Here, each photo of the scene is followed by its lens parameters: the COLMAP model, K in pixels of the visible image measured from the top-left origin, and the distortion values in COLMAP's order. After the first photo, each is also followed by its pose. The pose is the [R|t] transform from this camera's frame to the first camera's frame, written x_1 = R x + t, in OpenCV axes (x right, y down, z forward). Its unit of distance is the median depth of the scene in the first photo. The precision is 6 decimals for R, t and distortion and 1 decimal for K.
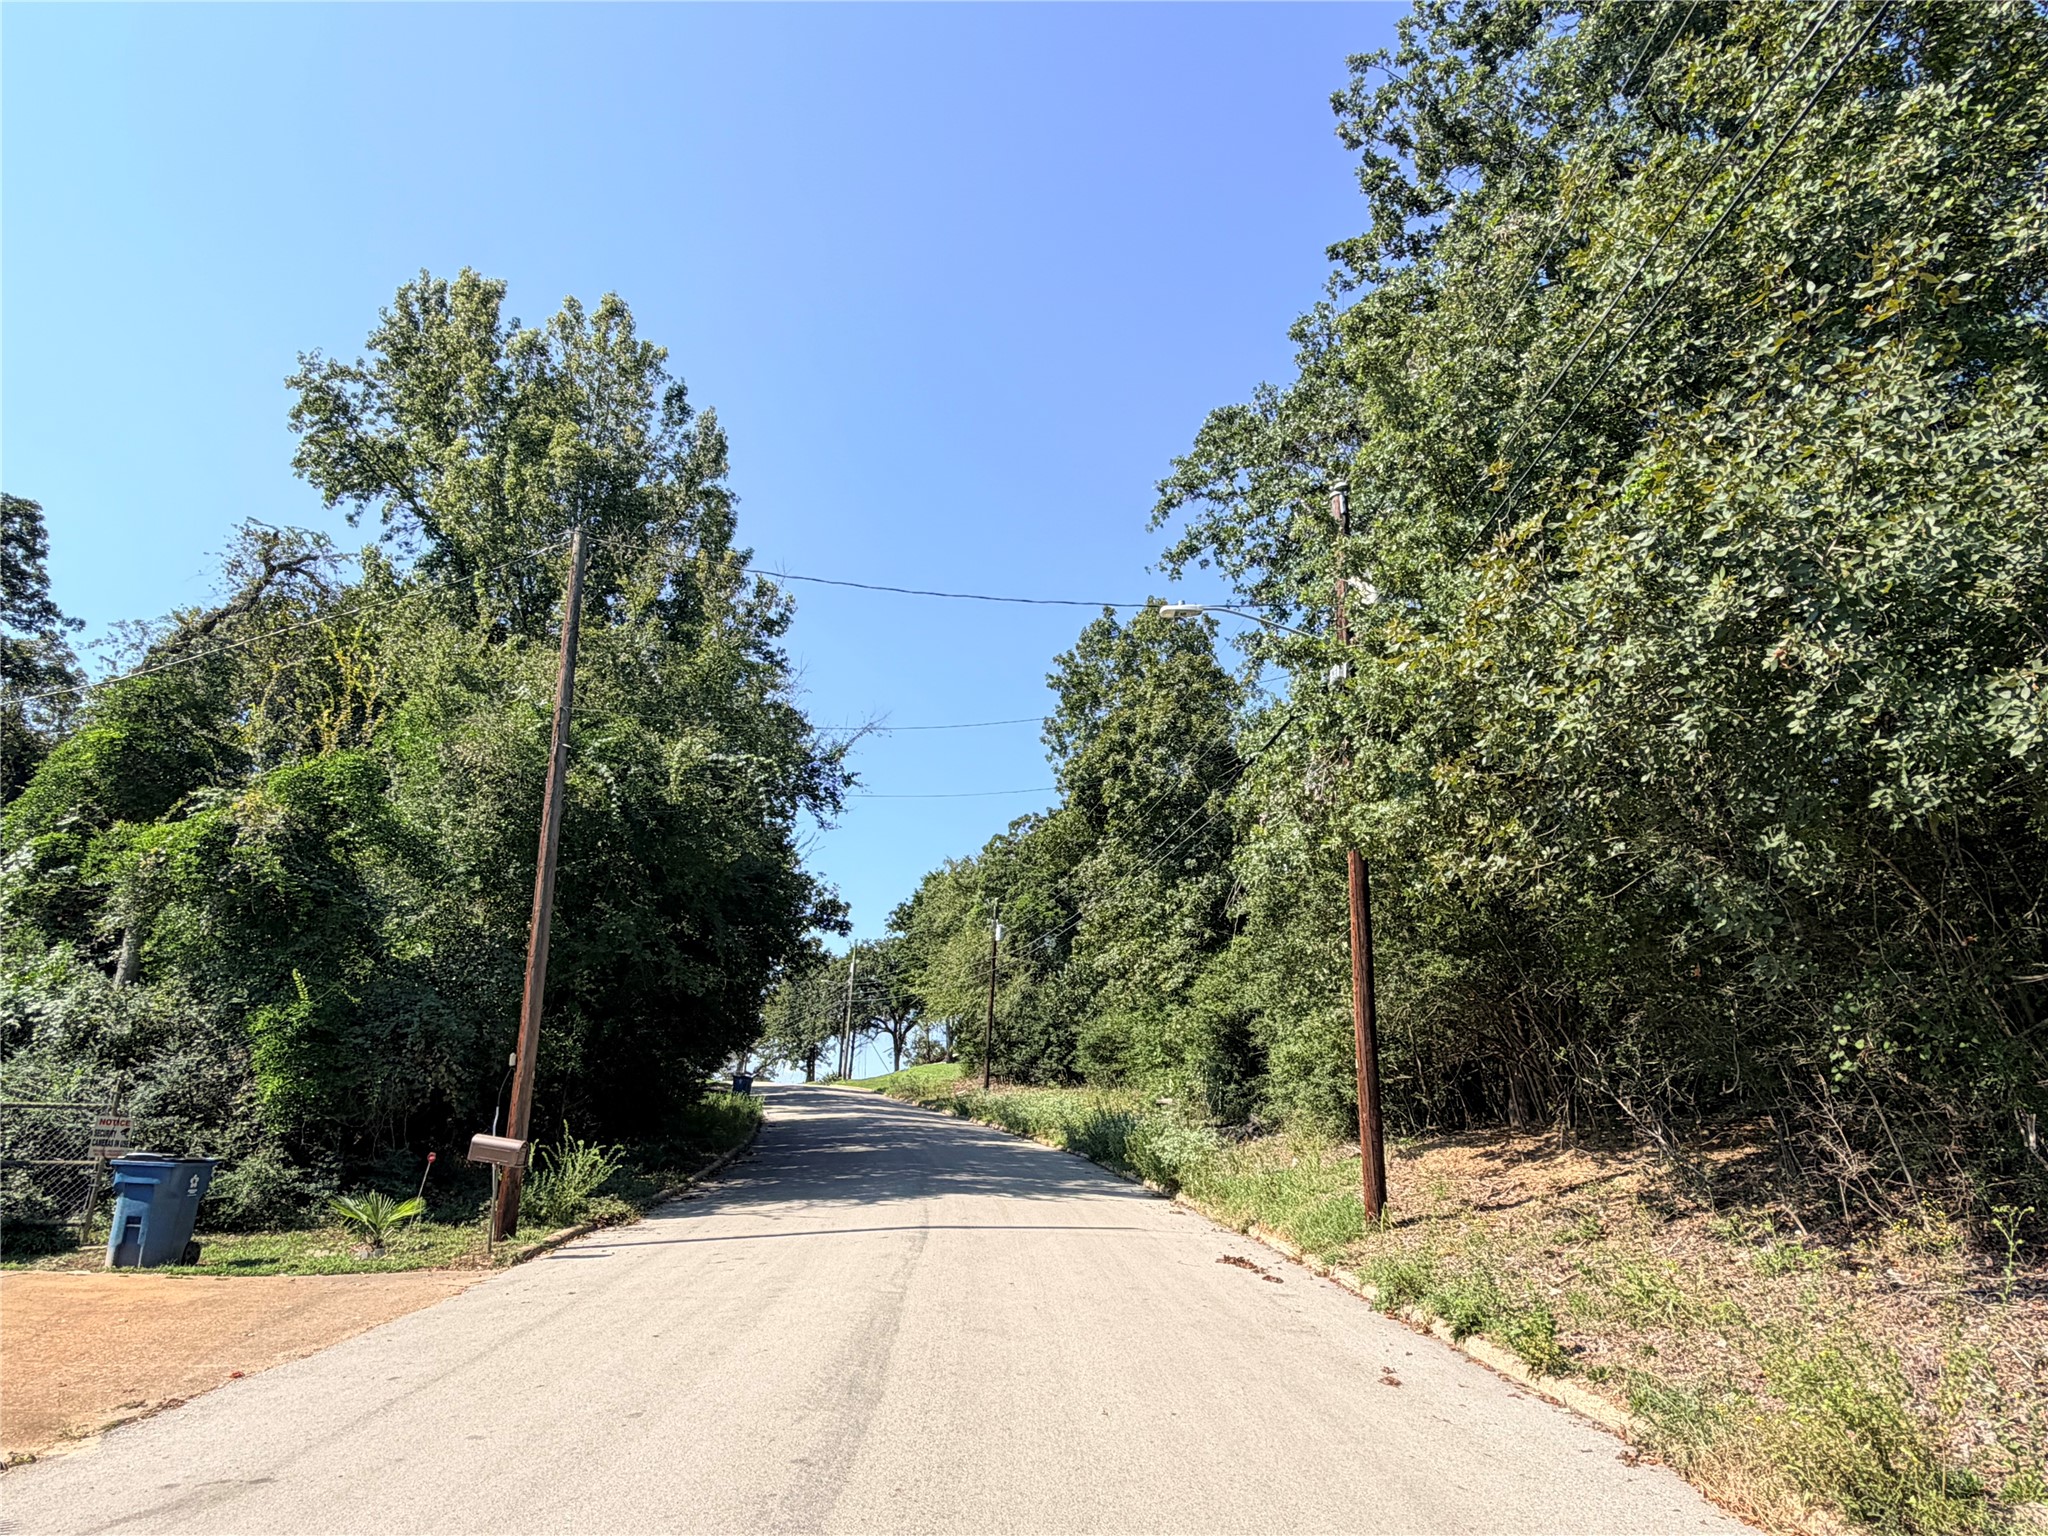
lens RADIAL K [[1284.0, 0, 1024.0], [0, 1284.0, 768.0], [0, 0, 1]] dist [0.001938, 0.000349]
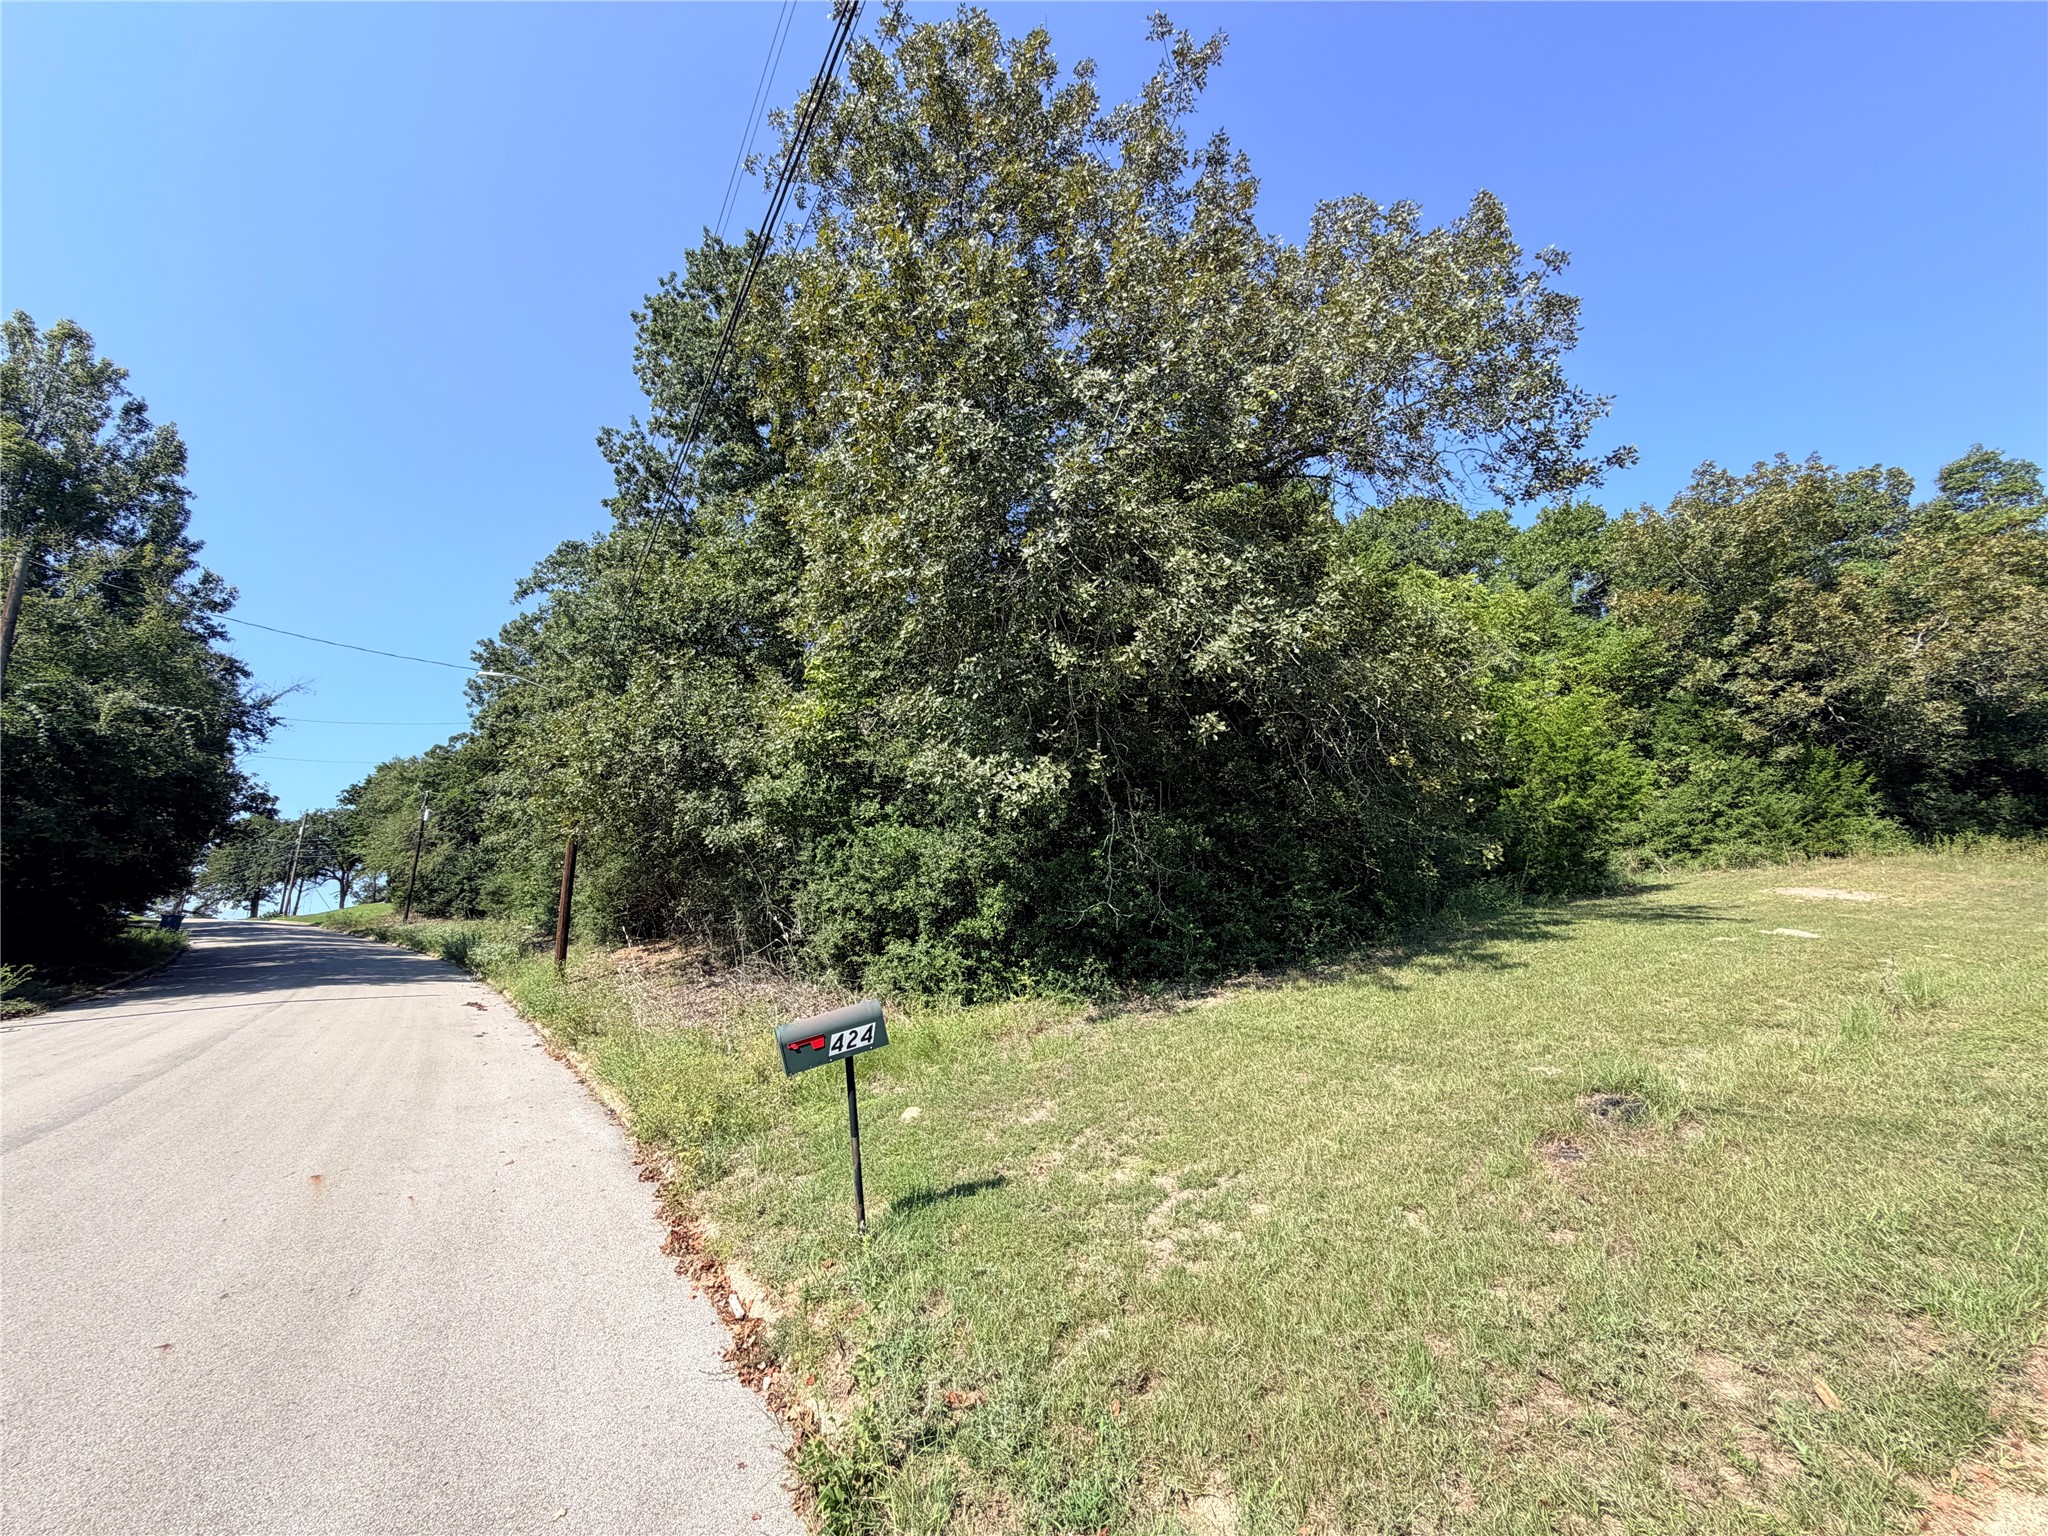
lens RADIAL K [[820.8, 0, 1024.0], [0, 820.8, 768.0], [0, 0, 1]] dist [-0.000189, 0.000309]
pose [[0.837082, 0.083121, 0.540726, 0.061563], [-0.119059, 0.992379, 0.031762, -0.053242], [-0.533965, -0.090966, 0.840599, -0.208265]]
